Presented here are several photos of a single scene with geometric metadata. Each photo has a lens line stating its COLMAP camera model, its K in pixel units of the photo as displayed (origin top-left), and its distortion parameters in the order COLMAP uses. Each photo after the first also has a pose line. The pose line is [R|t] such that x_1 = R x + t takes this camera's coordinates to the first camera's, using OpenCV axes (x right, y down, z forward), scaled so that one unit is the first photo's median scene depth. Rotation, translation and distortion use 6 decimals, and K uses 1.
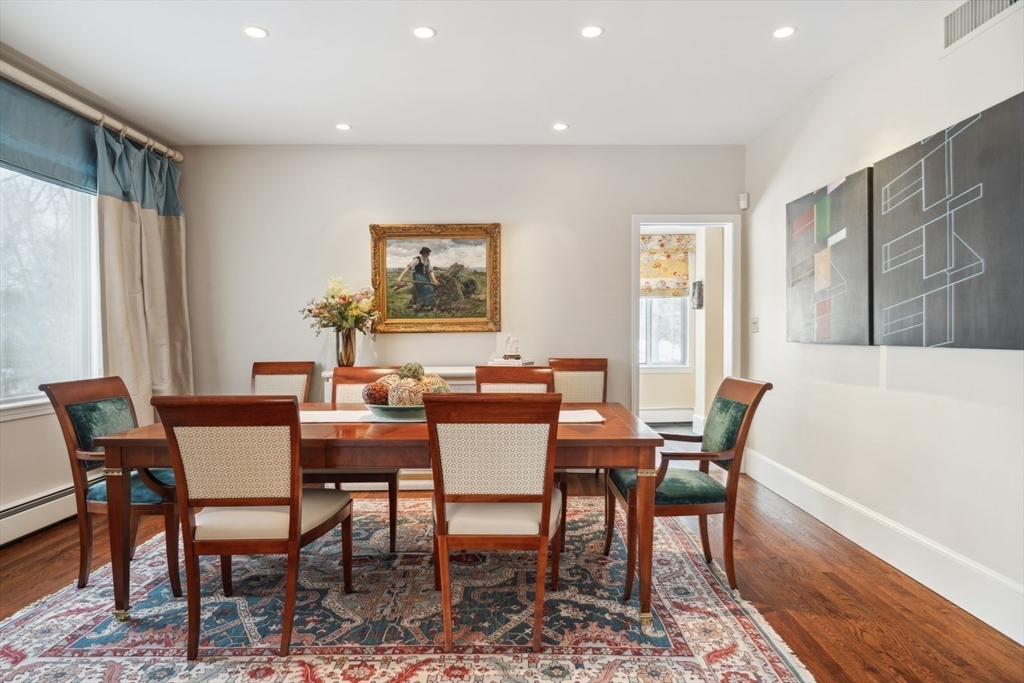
lens RADIAL K [[615.9, 0, 513.2], [0, 615.9, 340.5], [0, 0, 1]] dist [-0.005855, -0.001474]
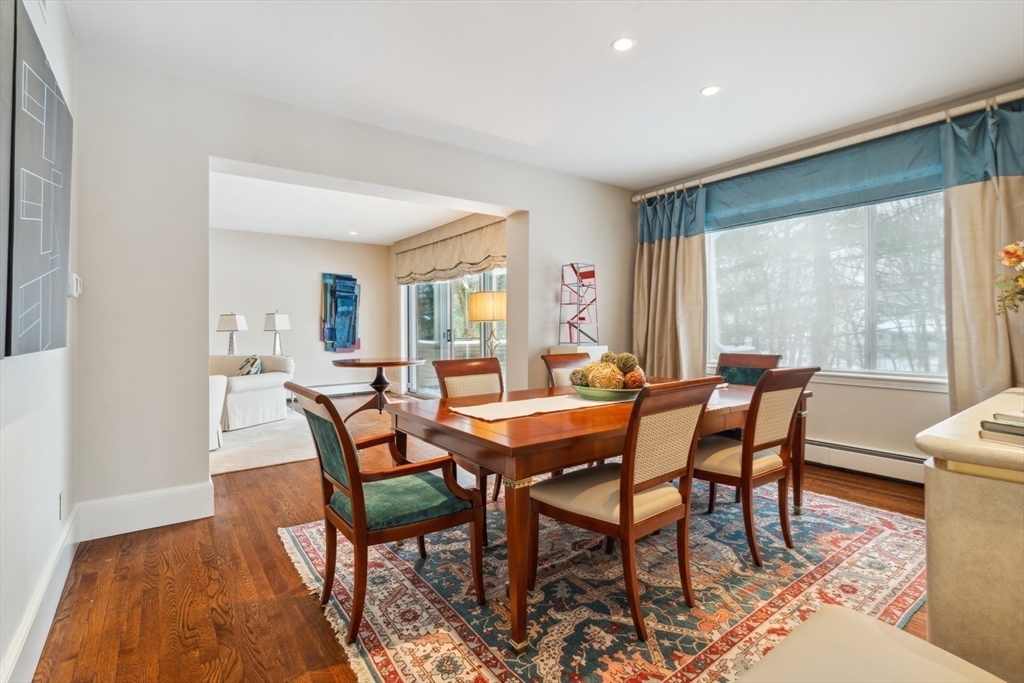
lens RADIAL K [[471.5, 0, 514.6], [0, 471.5, 333.0], [0, 0, 1]] dist [0.000614, 0.000145]
pose [[-0.799605, 0.017537, -0.600270, 0.560734], [0.003351, 0.999688, 0.024743, -0.020974], [0.600517, 0.017773, -0.799415, 1.770507]]
